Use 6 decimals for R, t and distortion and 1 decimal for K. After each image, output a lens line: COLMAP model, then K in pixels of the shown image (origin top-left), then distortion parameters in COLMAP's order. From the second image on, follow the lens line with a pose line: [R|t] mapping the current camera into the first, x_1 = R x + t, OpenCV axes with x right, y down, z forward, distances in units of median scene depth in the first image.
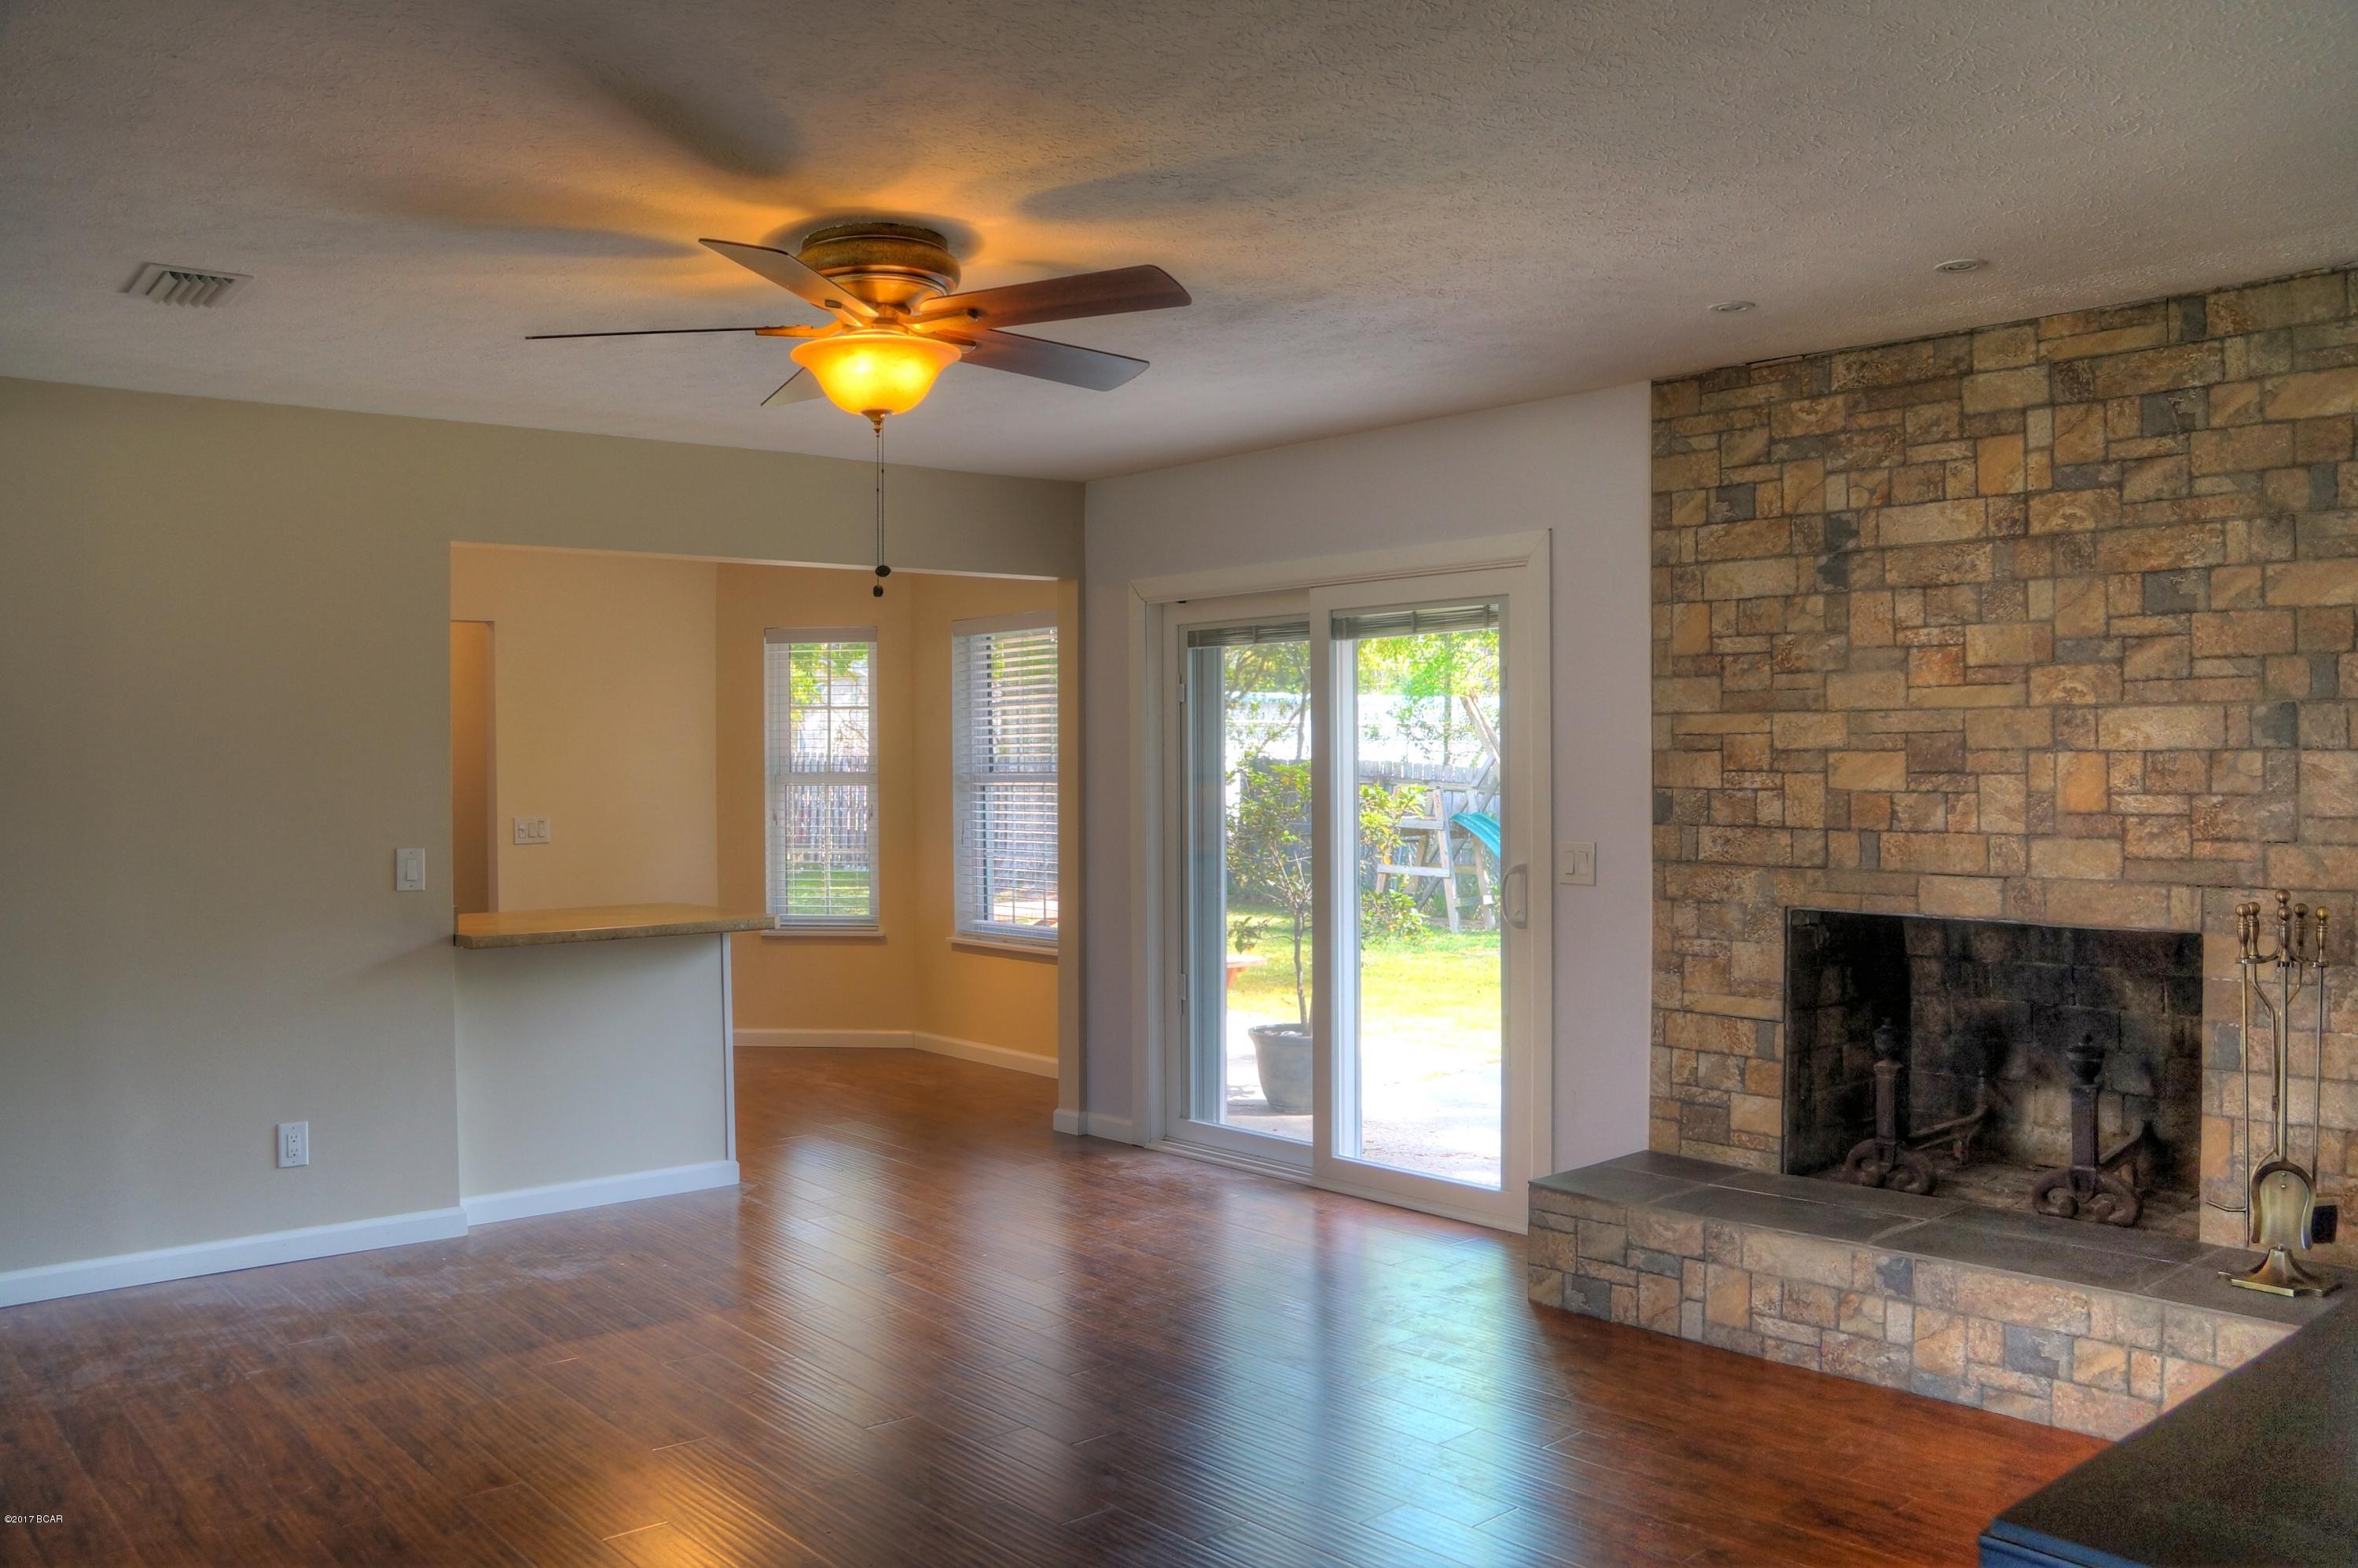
lens RADIAL K [[1886.2, 0, 1197.0], [0, 1886.2, 781.4], [0, 0, 1]] dist [-0.168089, 0.118052]
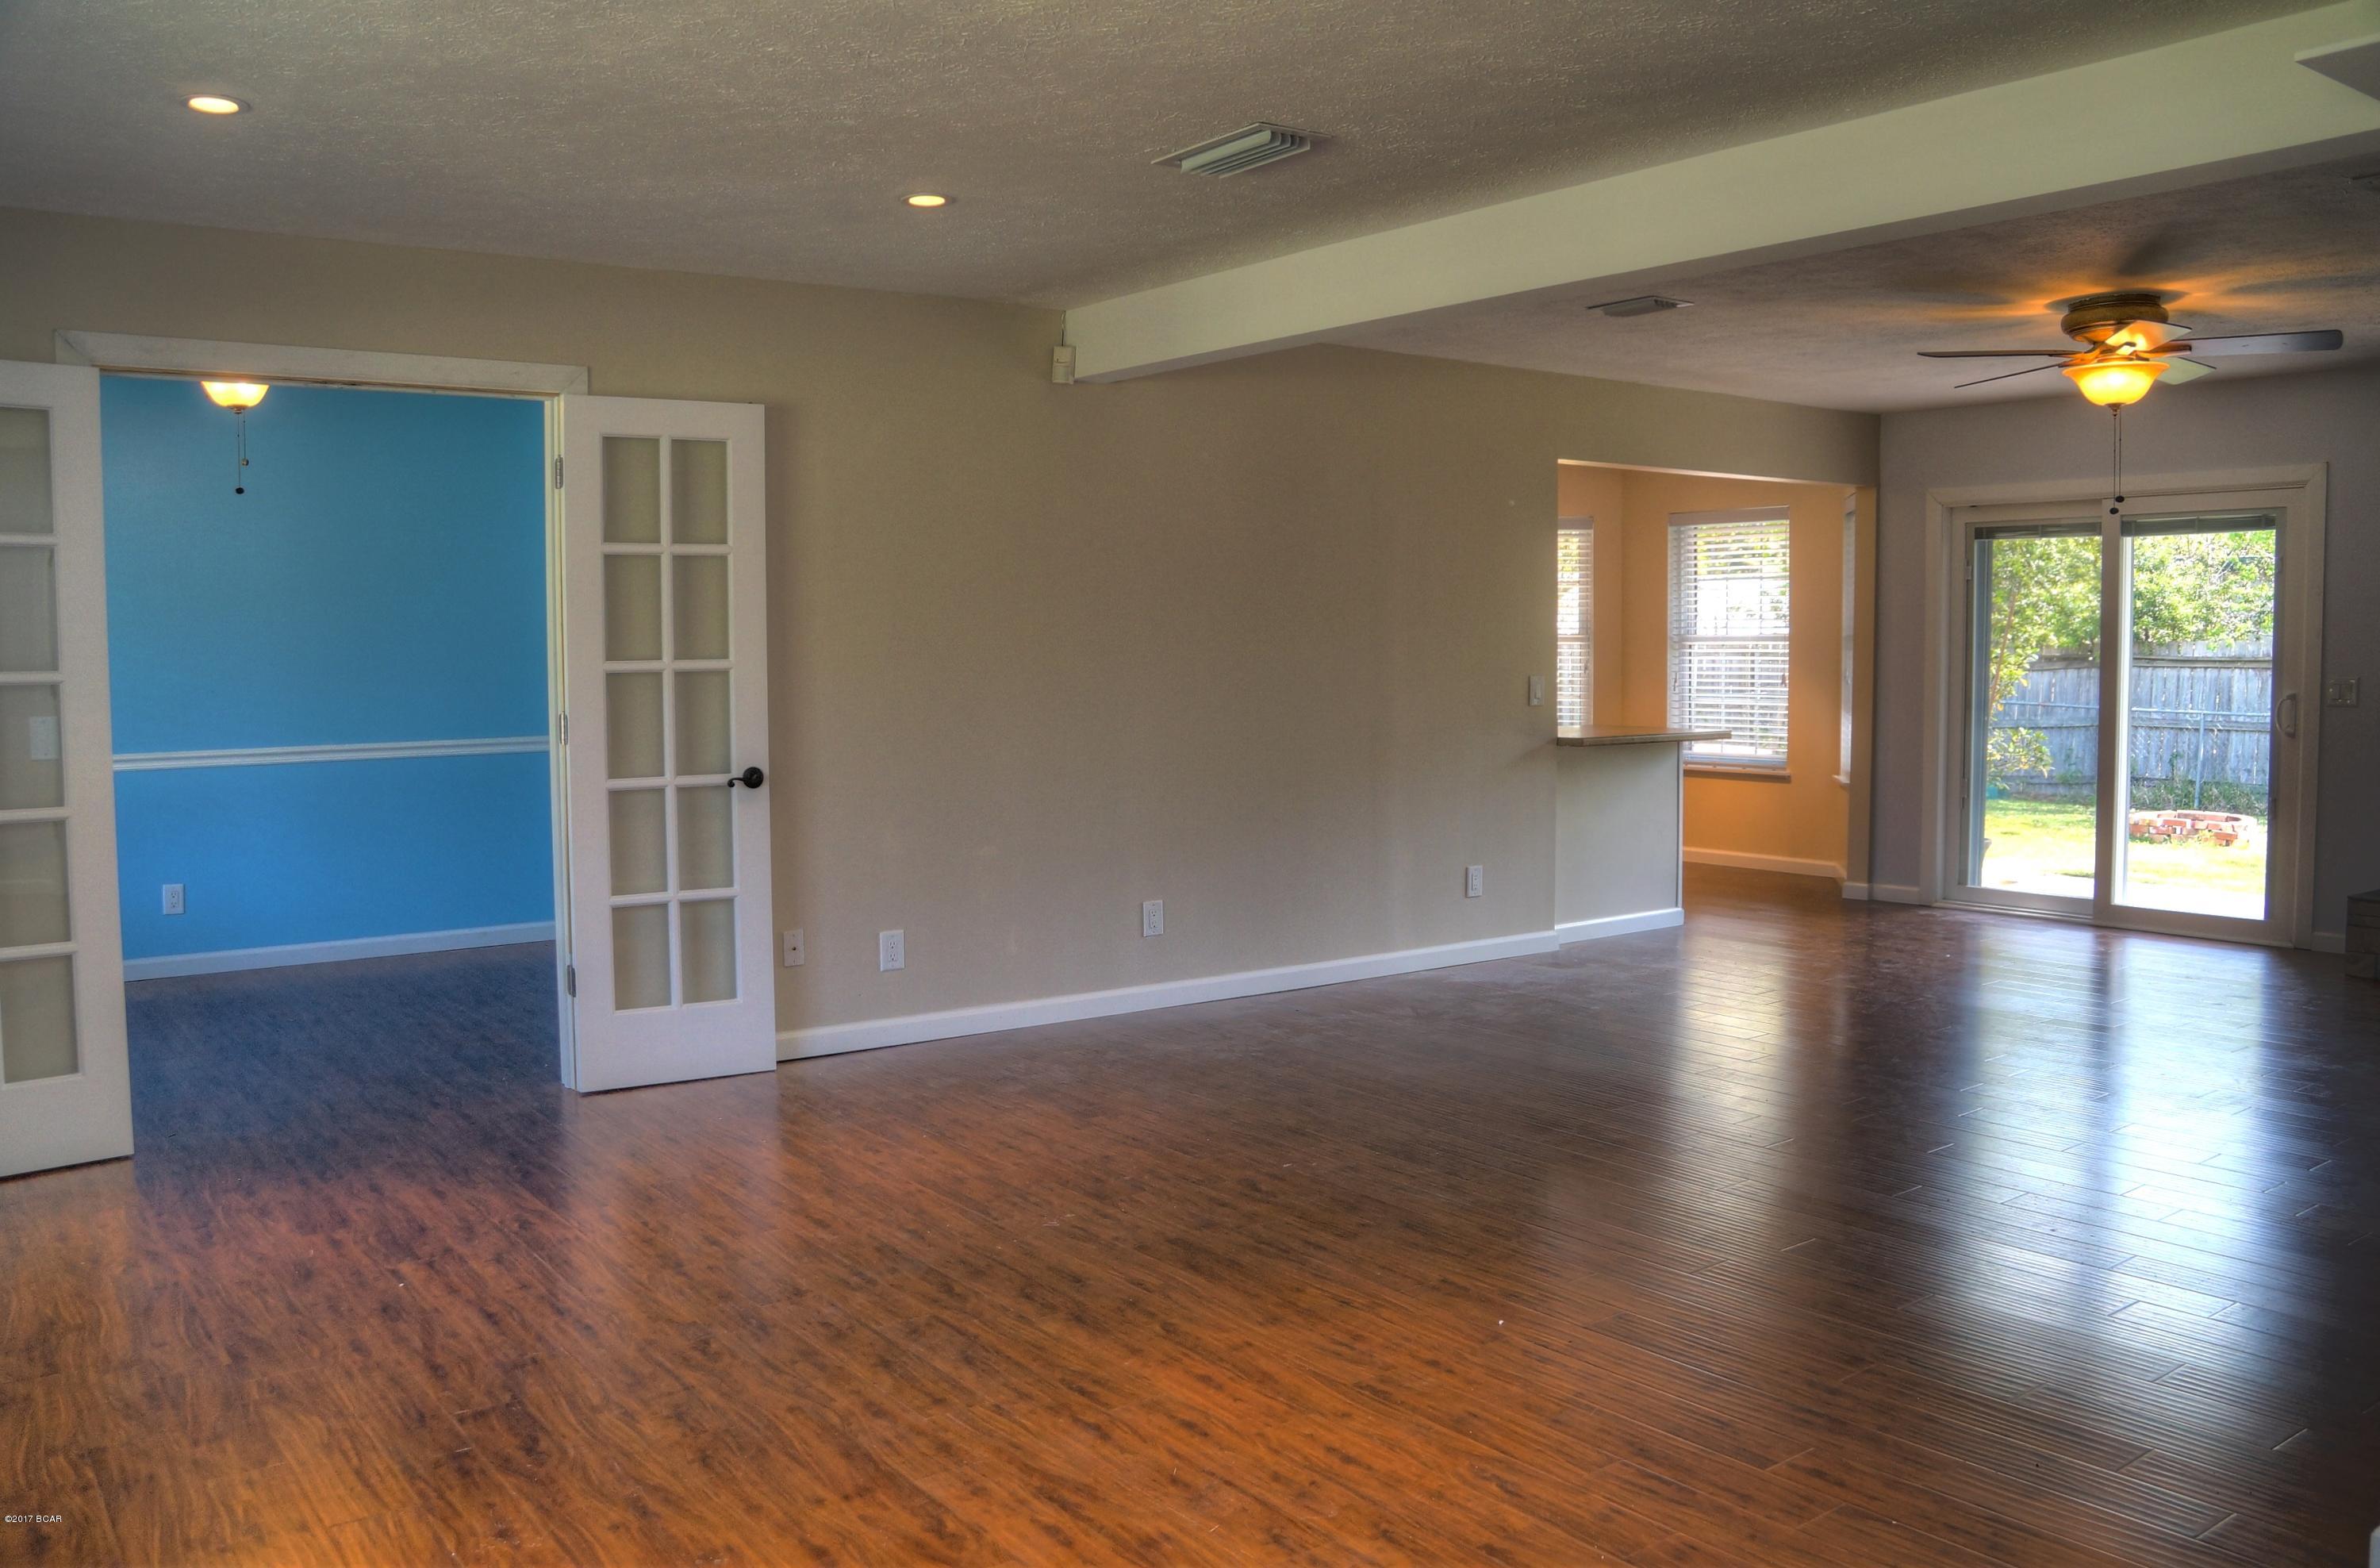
lens RADIAL K [[1904.0, 0, 1184.8], [0, 1904.0, 779.2], [0, 0, 1]] dist [-0.168089, 0.118052]
pose [[0.996711, 0.007288, -0.080713, -0.670604], [-0.002438, 0.998194, 0.060029, 0.033121], [0.081004, -0.059635, 0.994928, -0.559250]]
